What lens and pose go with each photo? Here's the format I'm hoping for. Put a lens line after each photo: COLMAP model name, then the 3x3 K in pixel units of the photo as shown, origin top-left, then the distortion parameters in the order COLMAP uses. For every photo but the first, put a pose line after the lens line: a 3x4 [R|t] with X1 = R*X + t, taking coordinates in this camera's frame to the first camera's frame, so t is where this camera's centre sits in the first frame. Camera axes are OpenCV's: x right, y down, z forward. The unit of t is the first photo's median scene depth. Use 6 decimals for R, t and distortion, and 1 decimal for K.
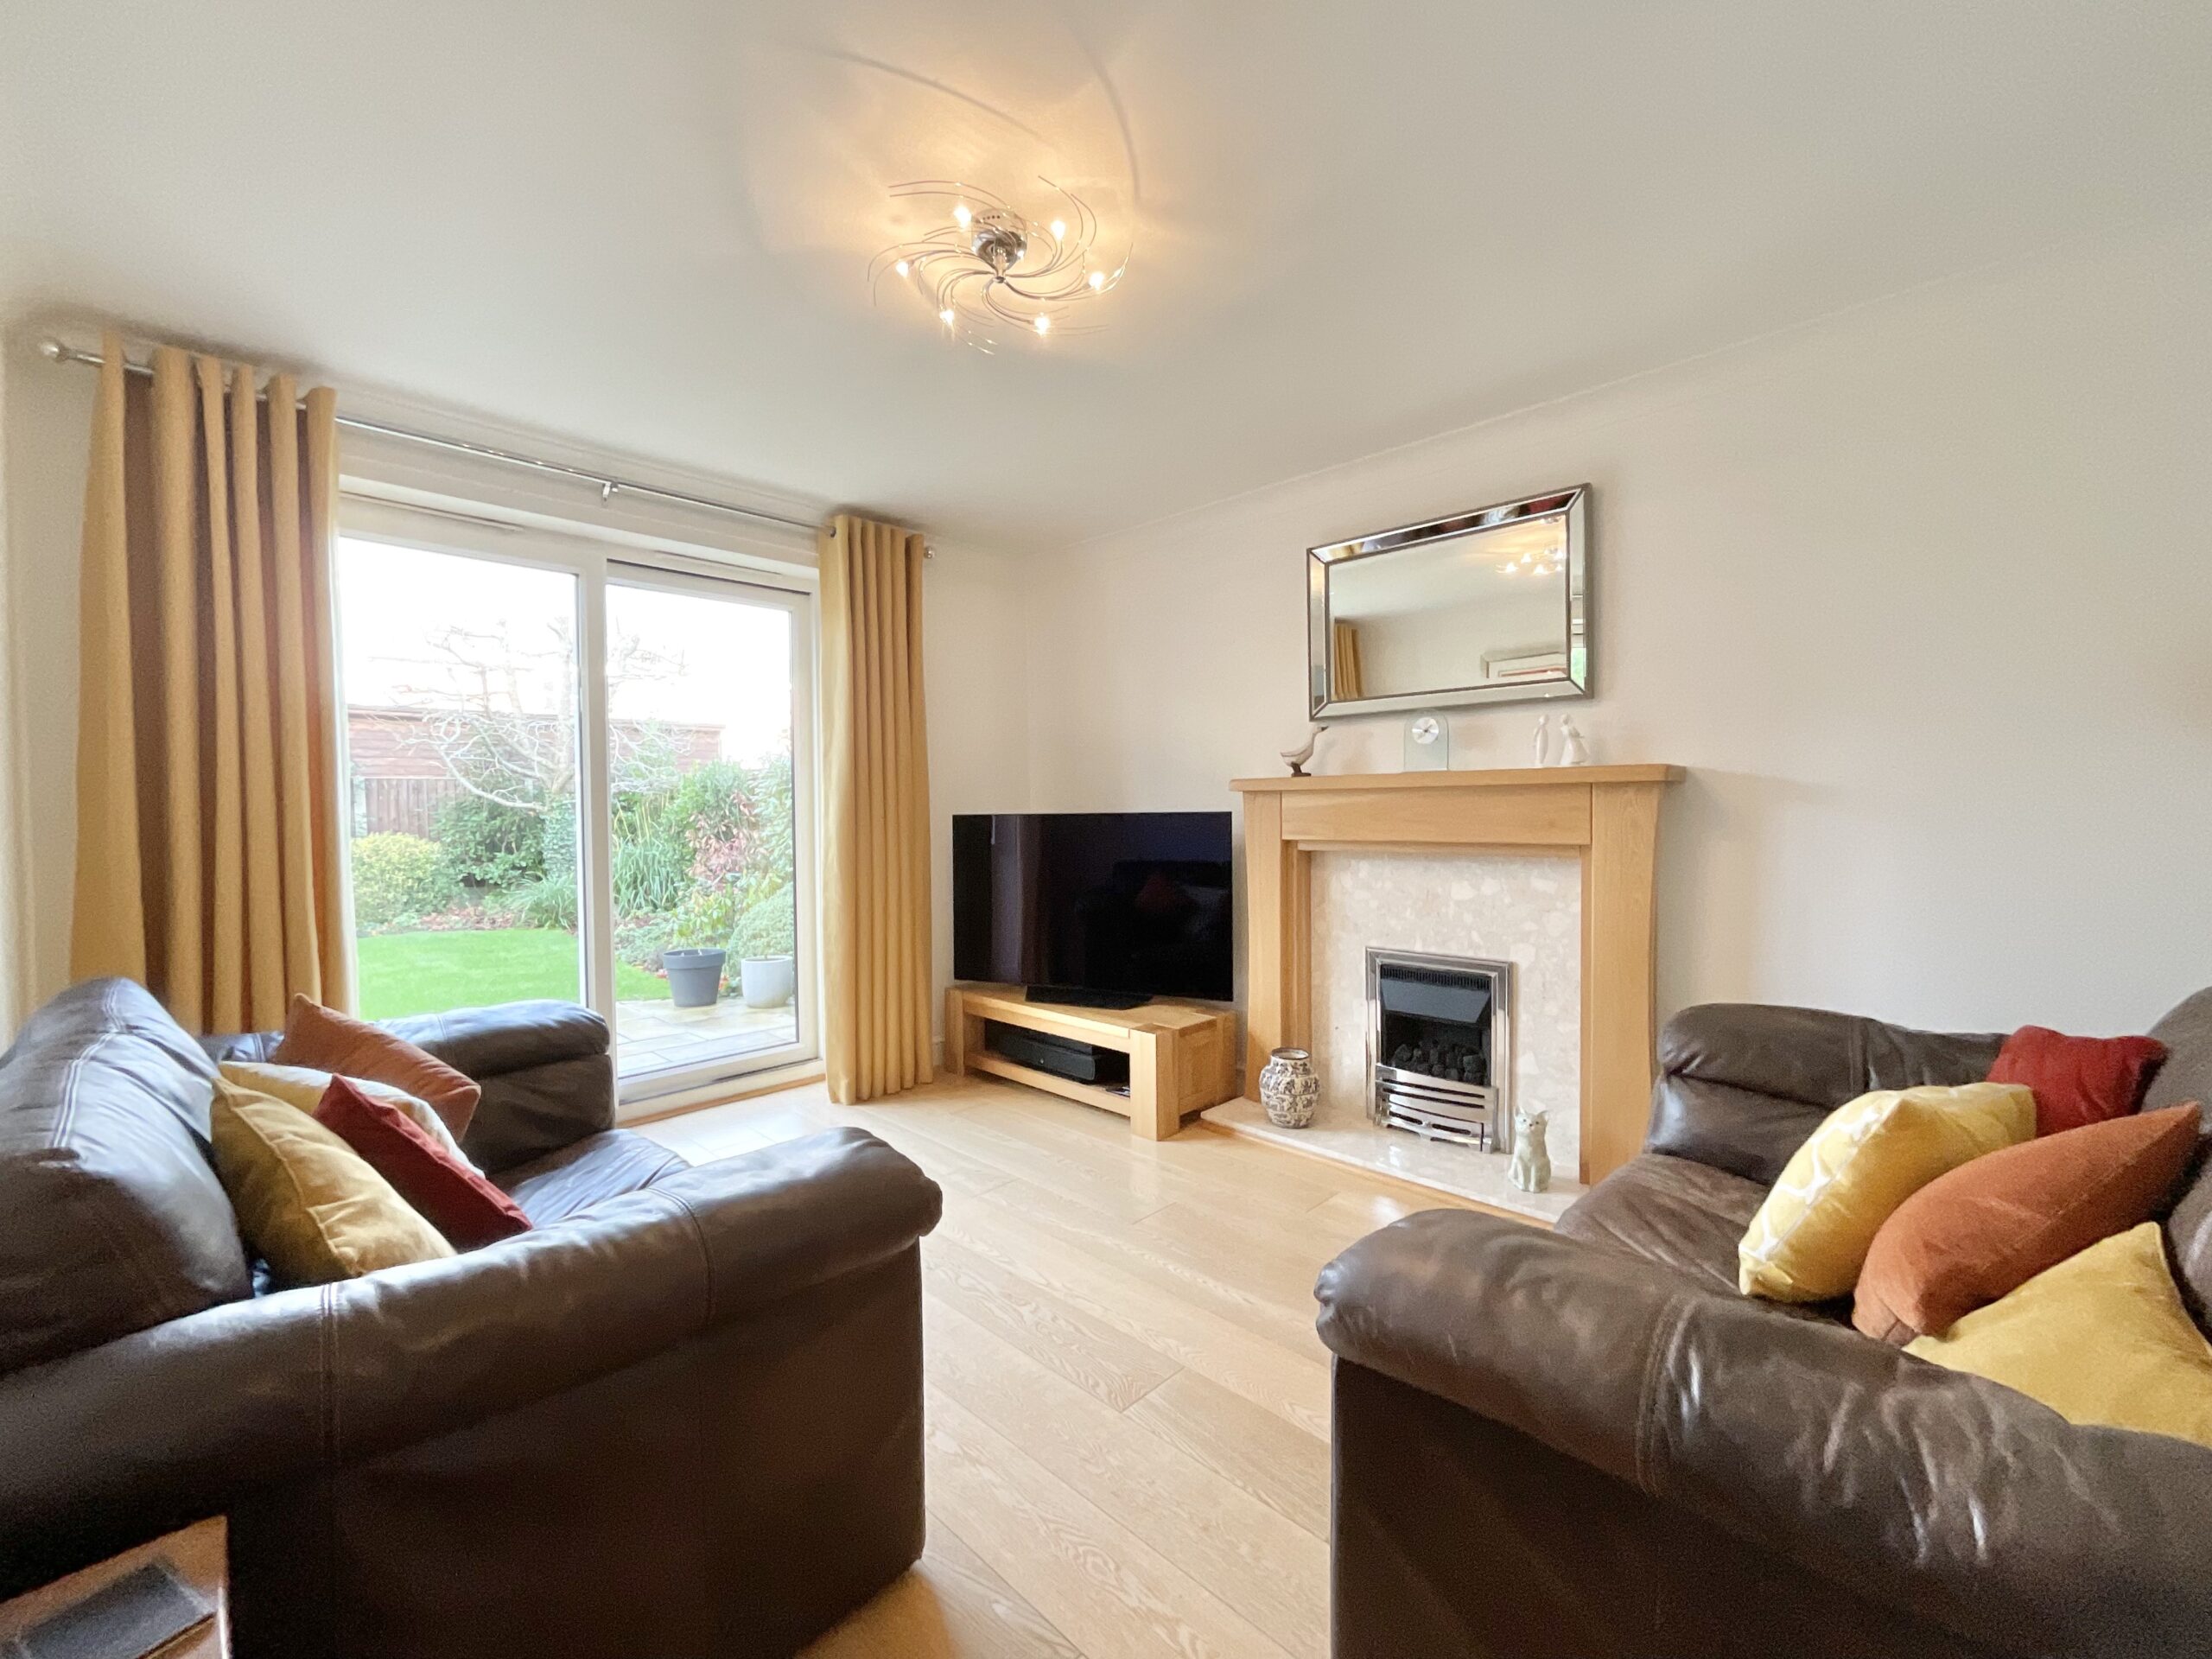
lens RADIAL K [[908.9, 0, 1130.6], [0, 908.9, 827.7], [0, 0, 1]] dist [0.000540, -0.000118]
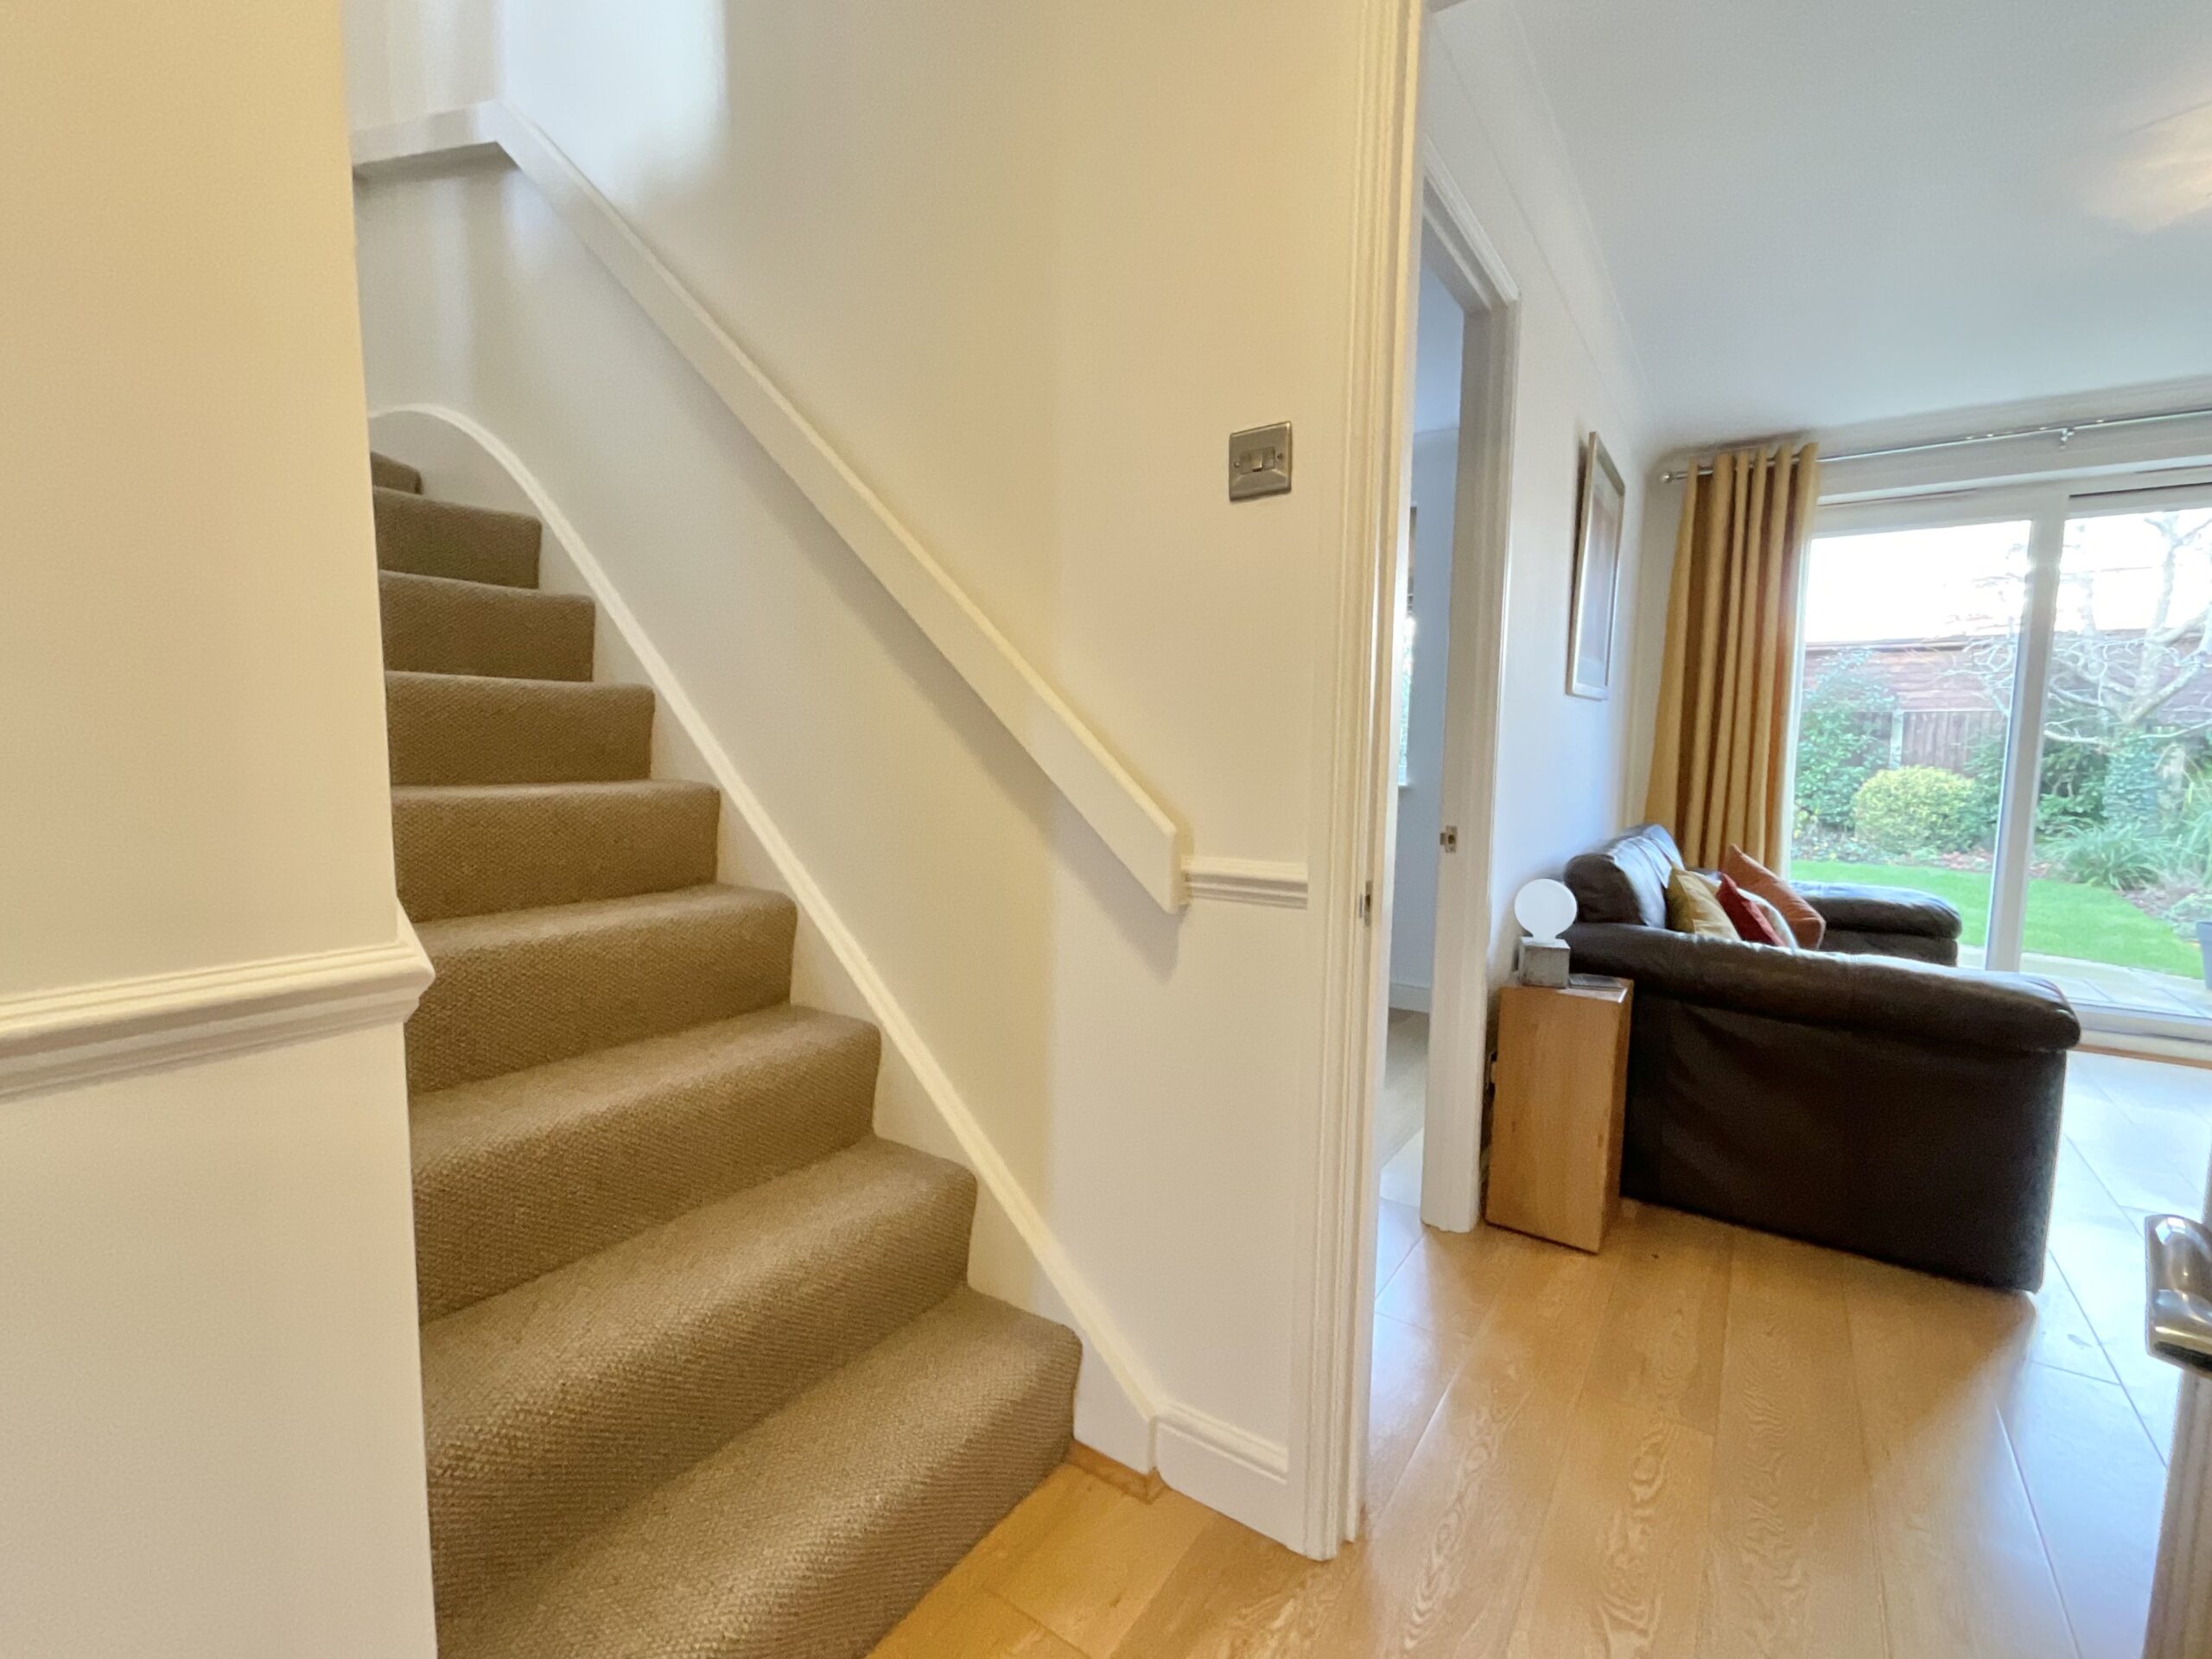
lens RADIAL K [[908.9, 0, 1130.6], [0, 908.9, 827.7], [0, 0, 1]] dist [0.000540, -0.000118]
pose [[0.164309, 0.103780, -0.980934, 0.321456], [-0.032190, 0.994484, 0.099822, 0.008997], [0.985883, 0.015175, 0.166744, -0.225239]]
